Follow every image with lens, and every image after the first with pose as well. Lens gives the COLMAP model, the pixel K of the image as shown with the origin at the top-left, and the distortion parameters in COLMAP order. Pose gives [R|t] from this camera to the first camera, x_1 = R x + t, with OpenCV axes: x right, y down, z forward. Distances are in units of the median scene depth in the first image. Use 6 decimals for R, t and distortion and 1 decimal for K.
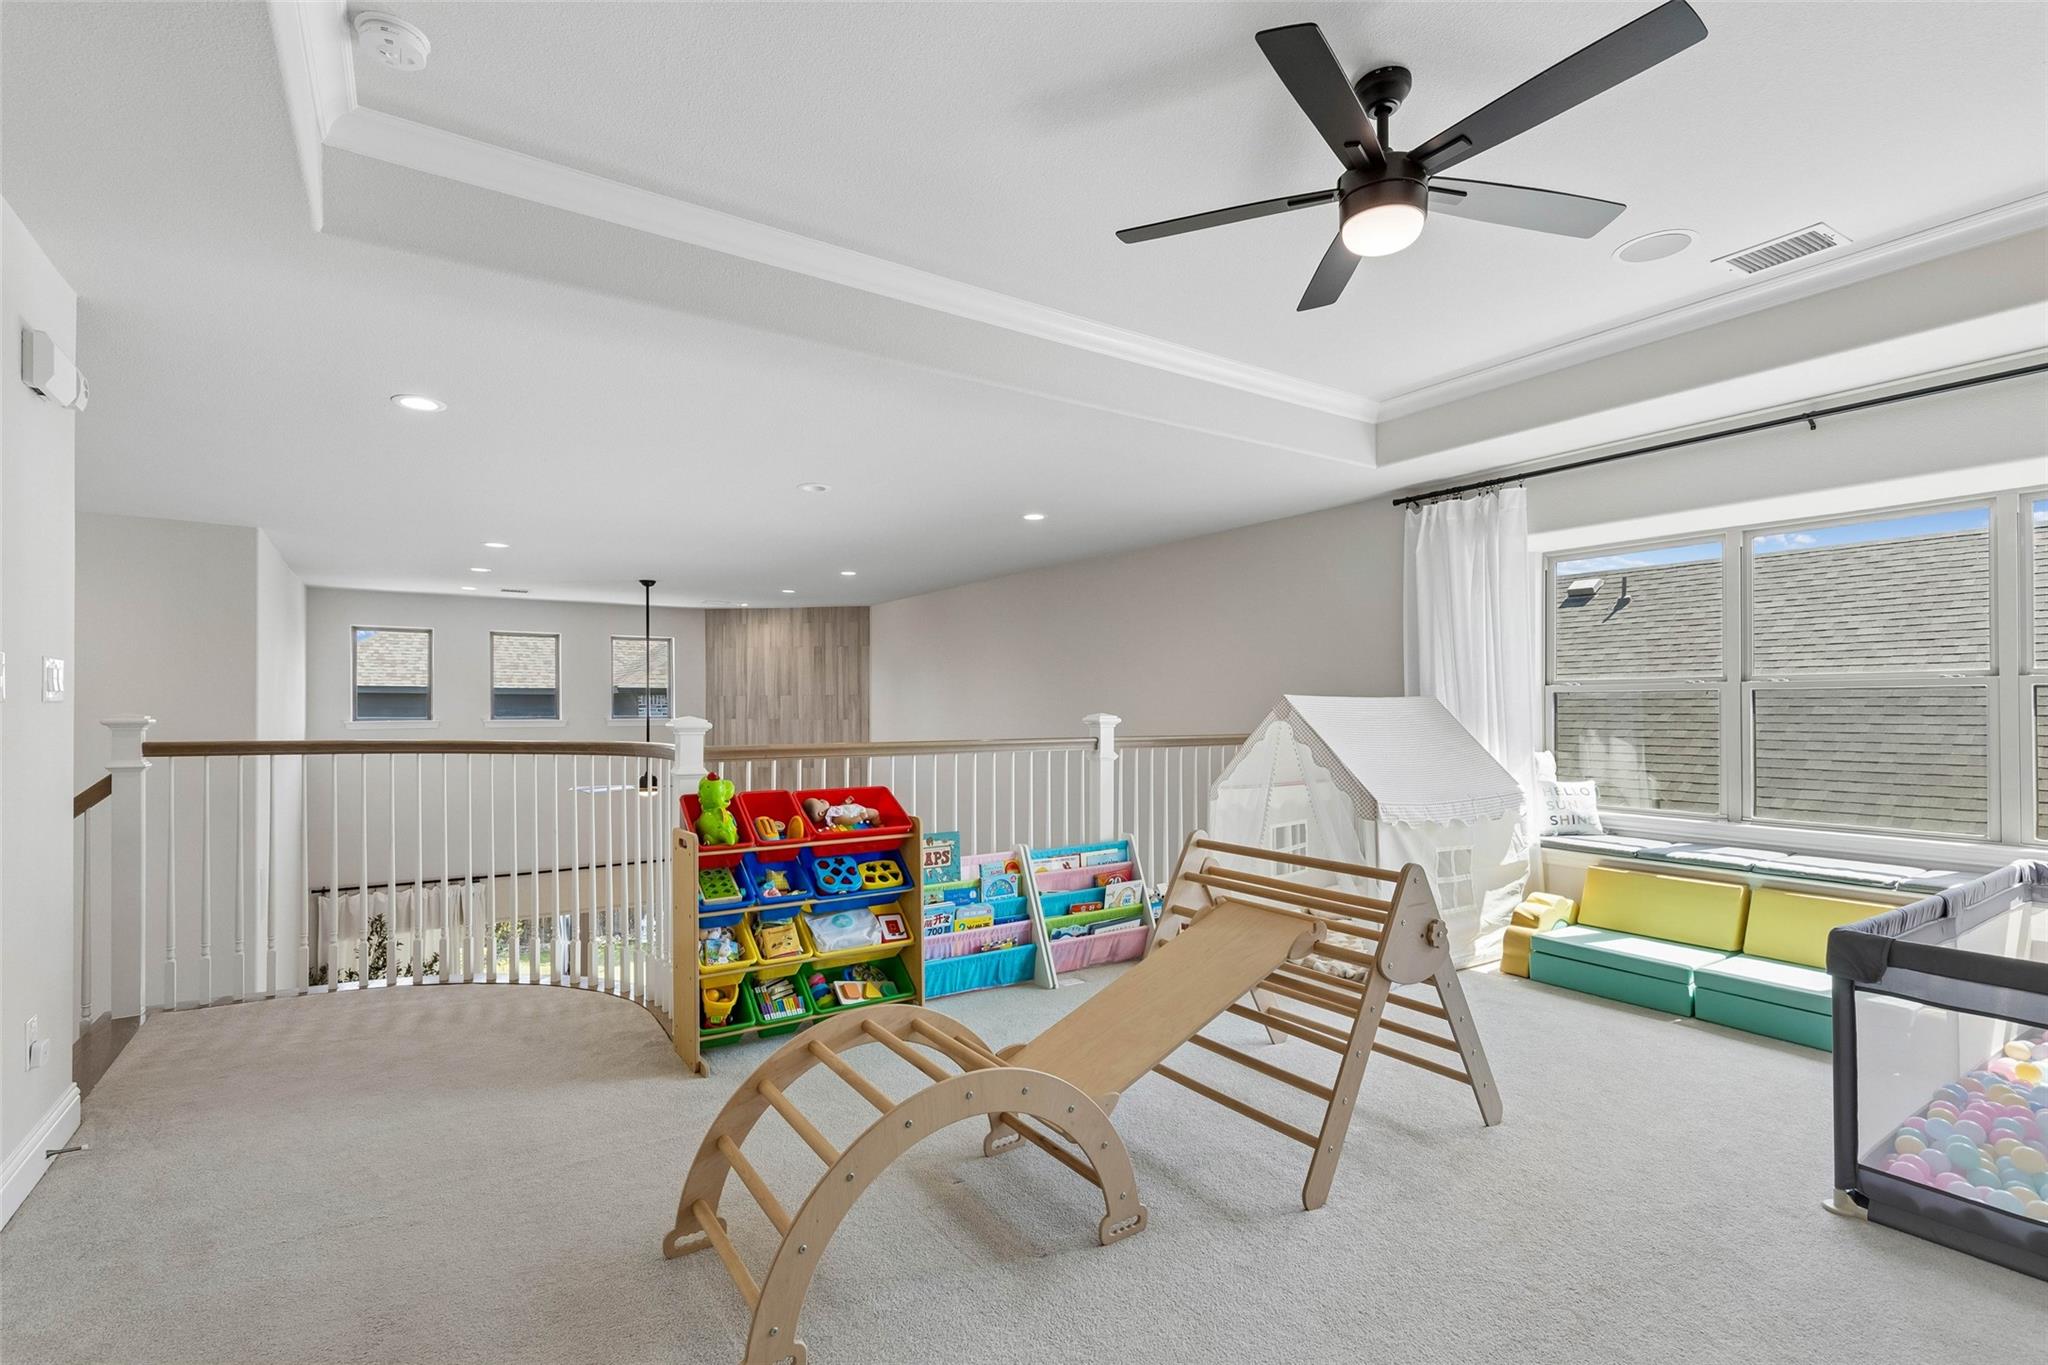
lens RADIAL K [[924.3, 0, 1015.6], [0, 924.3, 701.2], [0, 0, 1]] dist [0.005563, 0.000775]
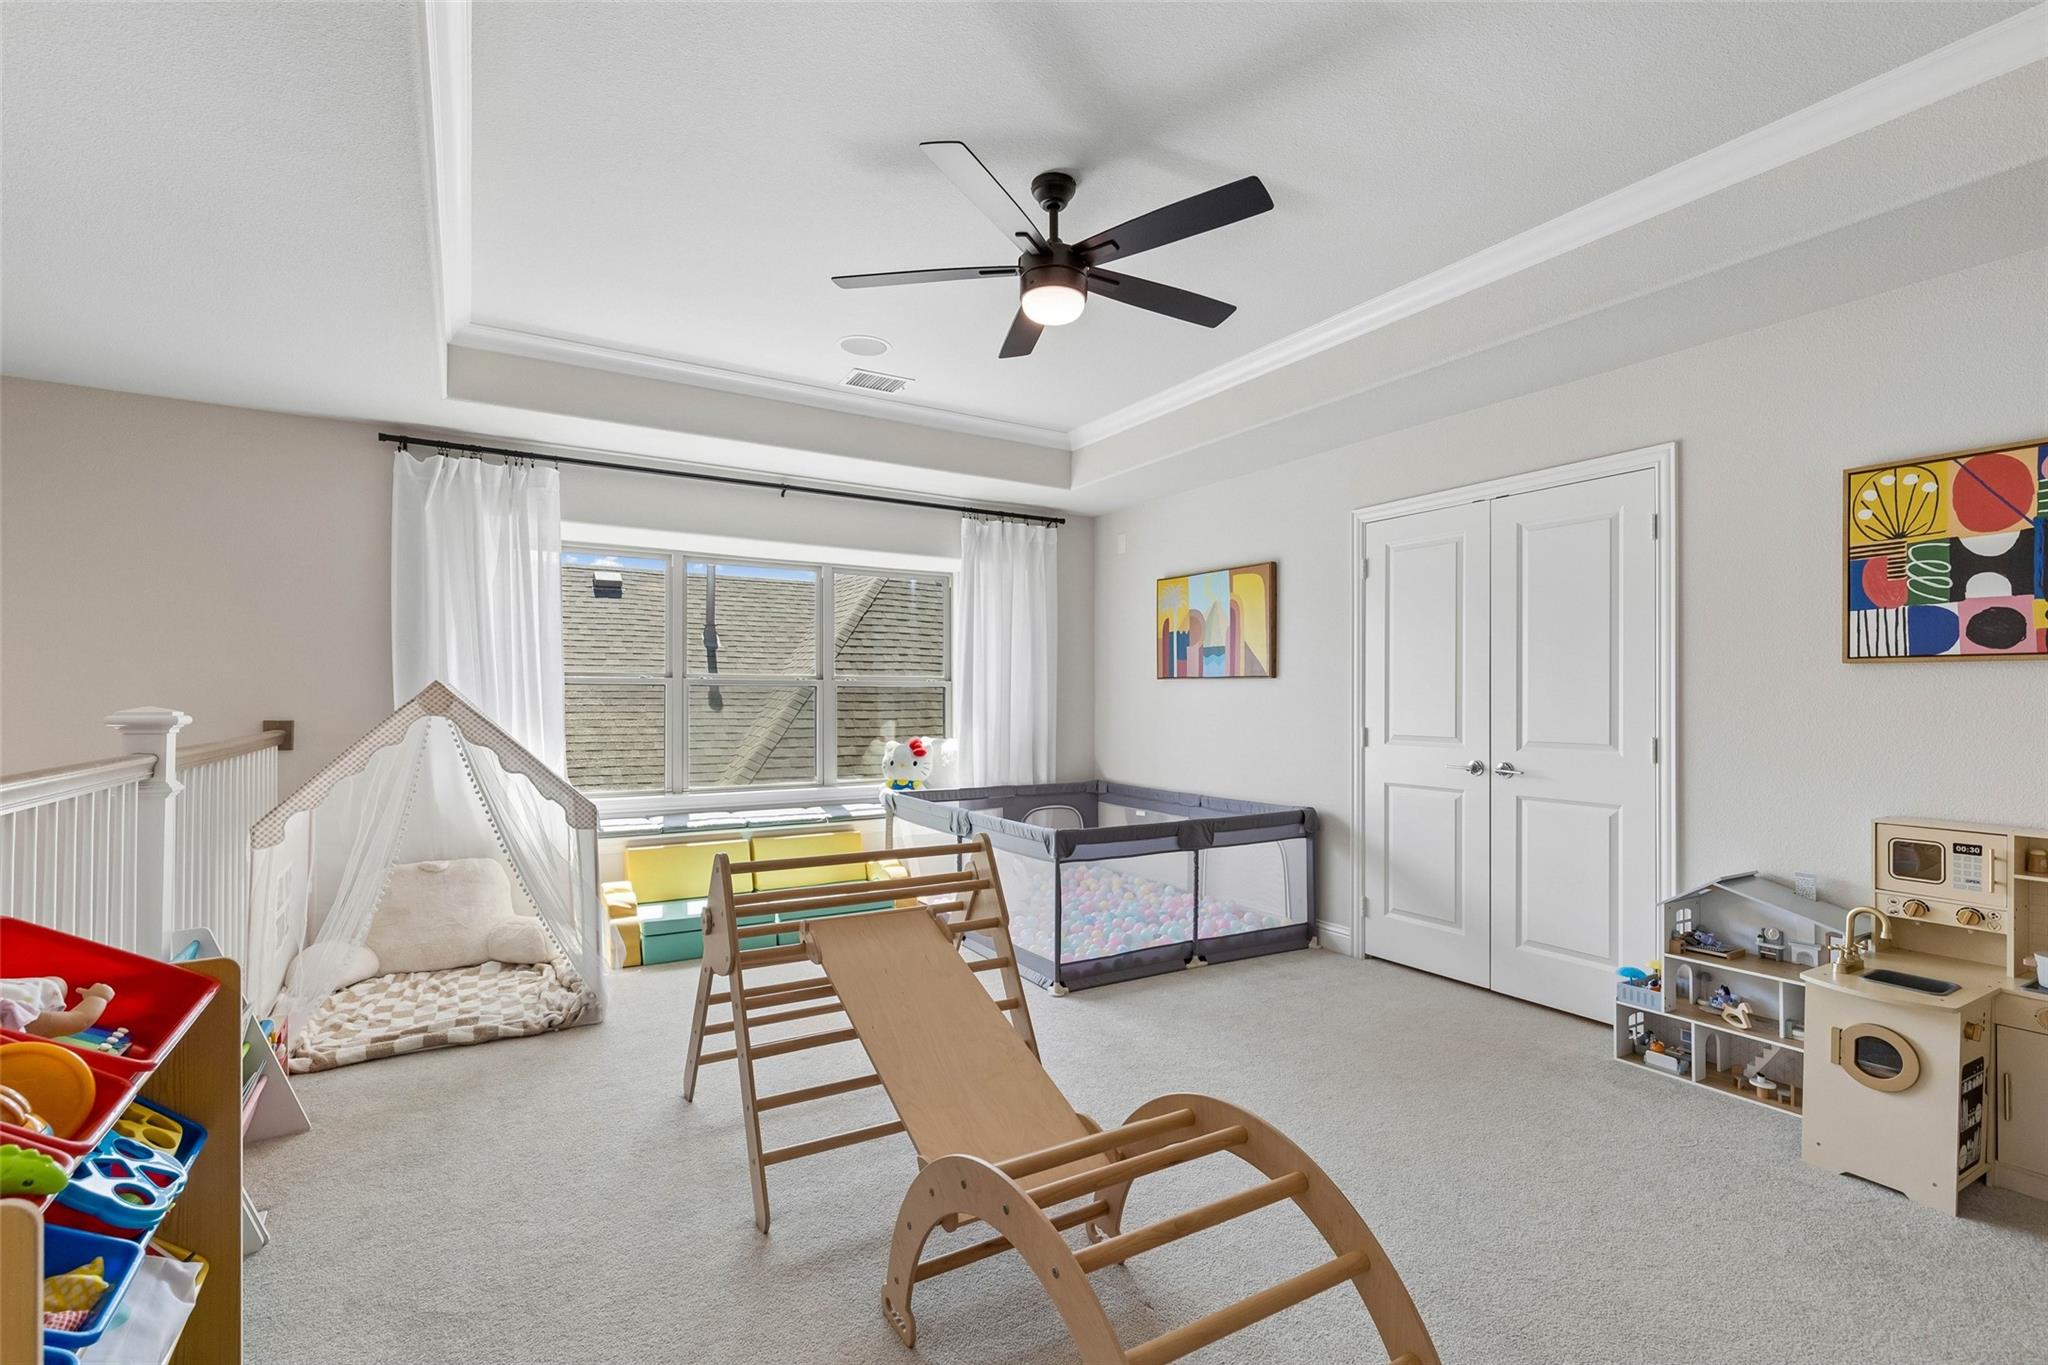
lens RADIAL K [[924.3, 0, 1011.4], [0, 924.3, 688.8], [0, 0, 1]] dist [0.005563, 0.000775]
pose [[0.047515, 0.013279, 0.998782, -0.436080], [-0.011530, 0.999852, -0.012745, 0.003880], [-0.998804, -0.010910, 0.047661, 0.534648]]
